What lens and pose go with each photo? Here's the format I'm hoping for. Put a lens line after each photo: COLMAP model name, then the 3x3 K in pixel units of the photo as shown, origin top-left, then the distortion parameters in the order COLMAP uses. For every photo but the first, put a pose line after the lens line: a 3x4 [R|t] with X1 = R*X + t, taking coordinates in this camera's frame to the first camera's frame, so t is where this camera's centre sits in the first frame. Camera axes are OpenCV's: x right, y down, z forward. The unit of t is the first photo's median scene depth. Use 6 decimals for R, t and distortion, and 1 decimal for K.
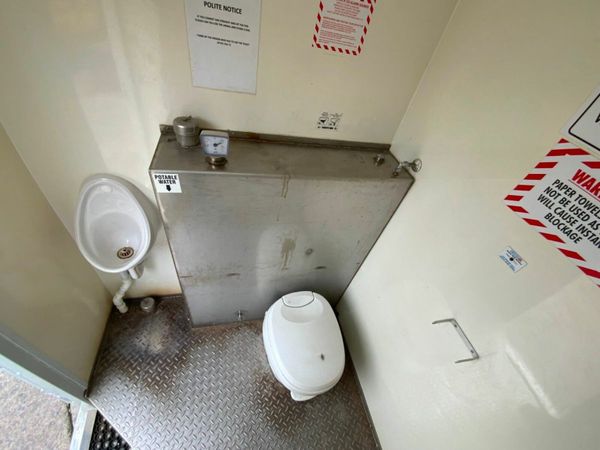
lens RADIAL K [[242.9, 0, 298.8], [0, 242.9, 224.5], [0, 0, 1]] dist [0.016599, -0.014801]
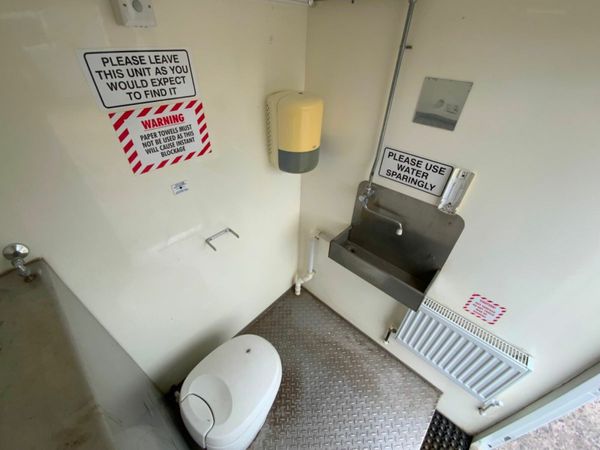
lens RADIAL K [[242.9, 0, 298.8], [0, 242.9, 224.5], [0, 0, 1]] dist [0.016599, -0.014801]
pose [[-0.557927, -0.654965, 0.509645, -0.290527], [0.481788, 0.244398, 0.841516, -0.538963], [-0.675720, 0.715046, 0.179198, 0.363775]]
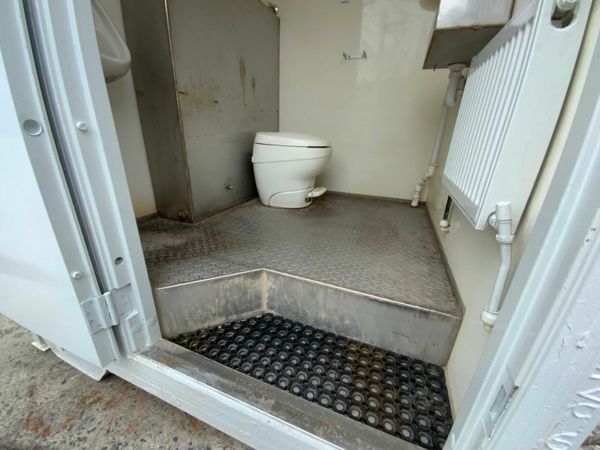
lens RADIAL K [[242.9, 0, 298.8], [0, 242.9, 224.5], [0, 0, 1]] dist [0.016599, -0.014801]
pose [[0.556003, -0.449667, 0.699043, -1.503111], [0.631691, 0.775211, -0.003769, 1.212573], [-0.540210, 0.443675, 0.715070, 0.451895]]
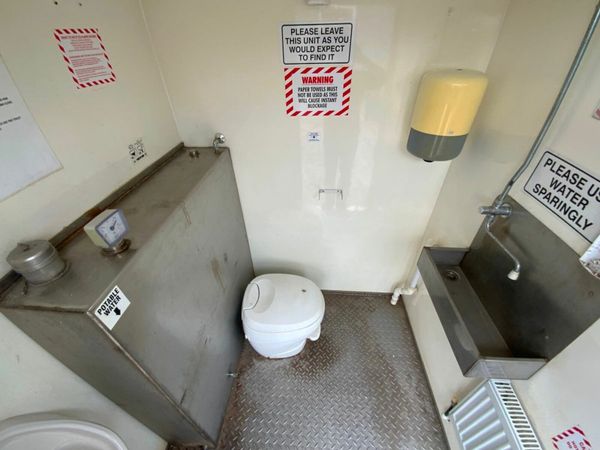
lens RADIAL K [[242.9, 0, 298.8], [0, 242.9, 224.5], [0, 0, 1]] dist [0.016599, -0.014801]
pose [[0.277264, -0.723394, 0.632318, -0.627446], [0.726516, 0.588517, 0.354714, -0.160644], [-0.628728, 0.361040, 0.688732, 0.053887]]
